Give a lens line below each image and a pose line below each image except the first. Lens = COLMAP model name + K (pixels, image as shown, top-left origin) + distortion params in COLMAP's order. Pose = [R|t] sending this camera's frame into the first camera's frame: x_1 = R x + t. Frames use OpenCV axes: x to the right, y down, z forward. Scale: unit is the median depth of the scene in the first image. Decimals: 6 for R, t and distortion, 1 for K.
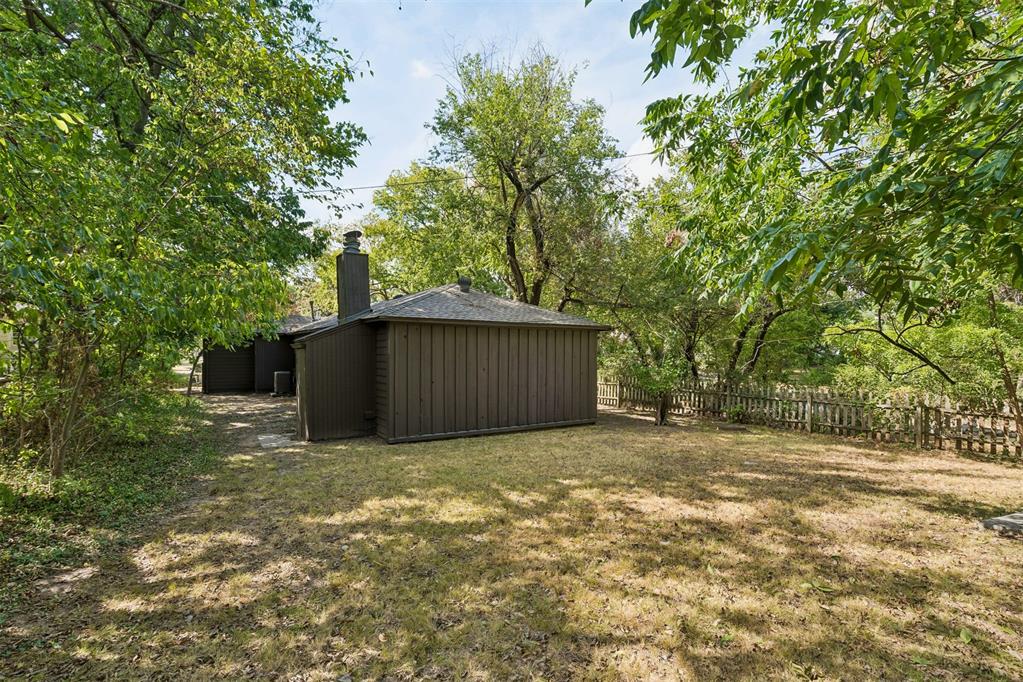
lens RADIAL K [[465.3, 0, 510.5], [0, 465.3, 351.6], [0, 0, 1]] dist [-0.004109, 0.001769]
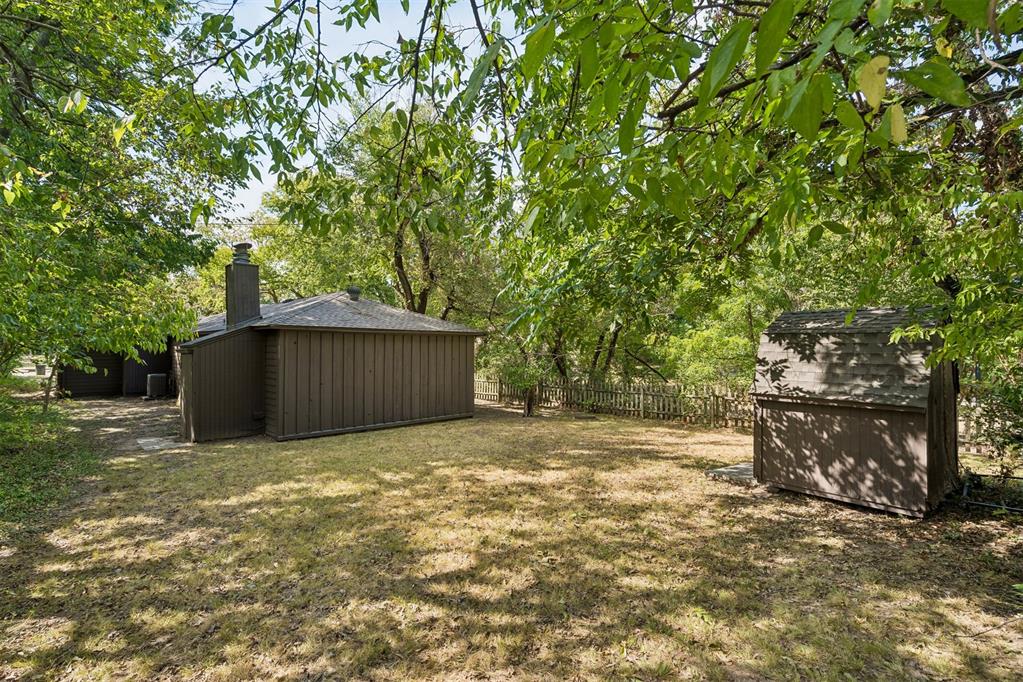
lens RADIAL K [[465.3, 0, 517.6], [0, 465.3, 338.2], [0, 0, 1]] dist [-0.004109, 0.001769]
pose [[0.974985, 0.004486, 0.222227, 0.054671], [-0.000098, 0.999805, -0.019753, -0.028029], [-0.222273, 0.019237, 0.974795, -0.244266]]
